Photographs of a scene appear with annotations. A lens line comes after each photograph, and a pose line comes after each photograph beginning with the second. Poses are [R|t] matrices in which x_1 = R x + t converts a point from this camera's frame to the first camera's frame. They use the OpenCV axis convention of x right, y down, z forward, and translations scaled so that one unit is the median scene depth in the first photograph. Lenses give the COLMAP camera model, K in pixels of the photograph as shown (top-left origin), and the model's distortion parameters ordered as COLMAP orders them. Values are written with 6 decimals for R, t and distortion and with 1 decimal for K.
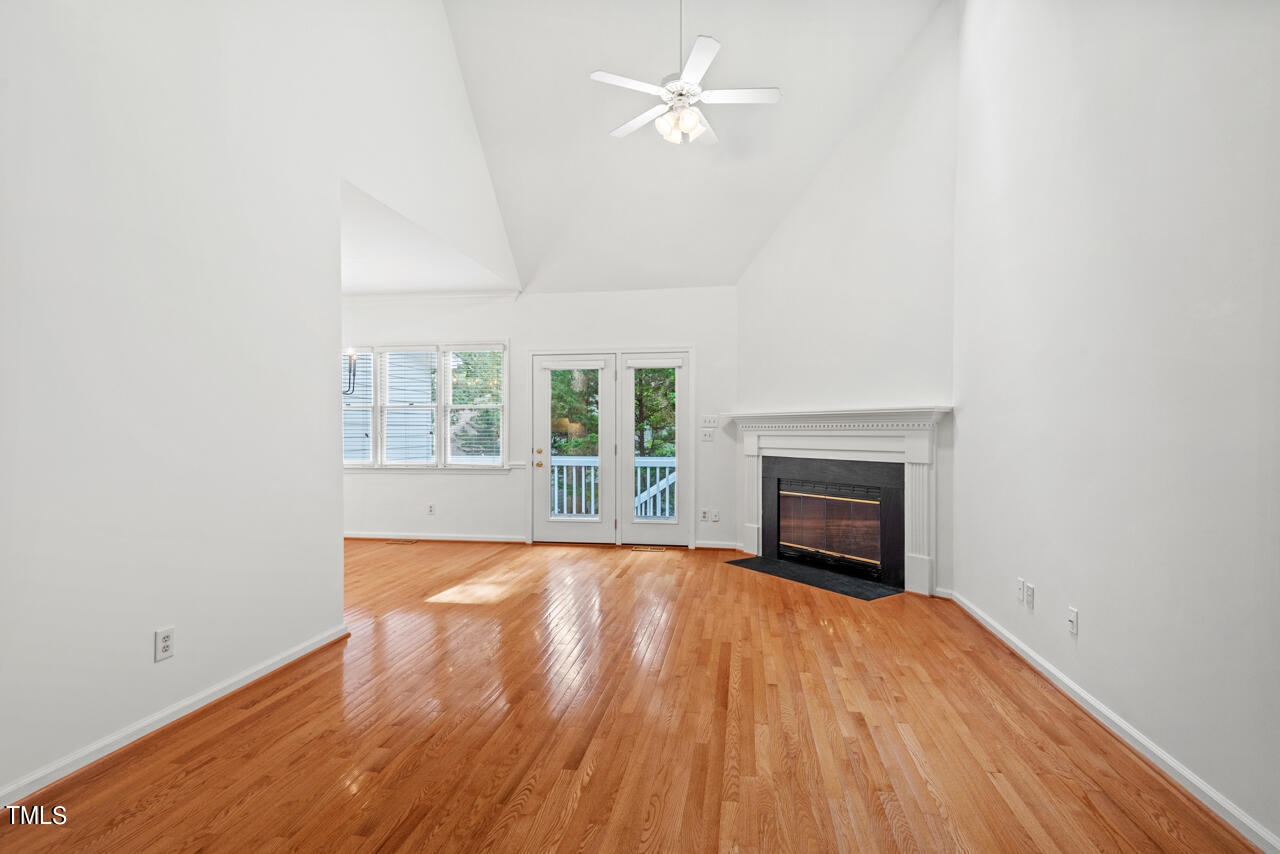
lens RADIAL K [[580.4, 0, 640.9], [0, 580.4, 434.4], [0, 0, 1]] dist [0.001484, -0.004865]
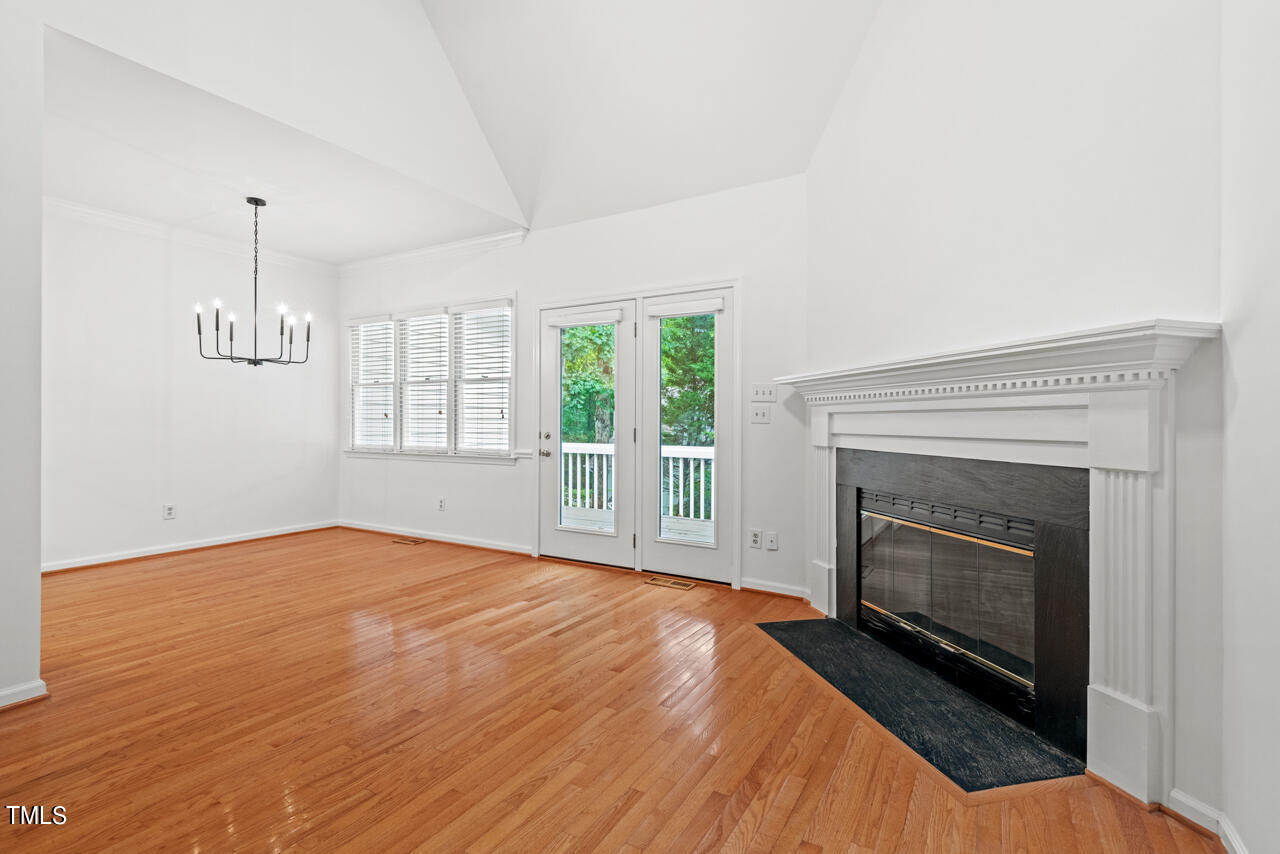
lens RADIAL K [[580.4, 0, 641.1], [0, 580.4, 420.1], [0, 0, 1]] dist [0.001484, -0.004865]
pose [[0.935464, 0.004548, -0.353394, 0.230832], [-0.008141, 0.999929, -0.008682, 0.015317], [0.353329, 0.010999, 0.935434, 0.375966]]
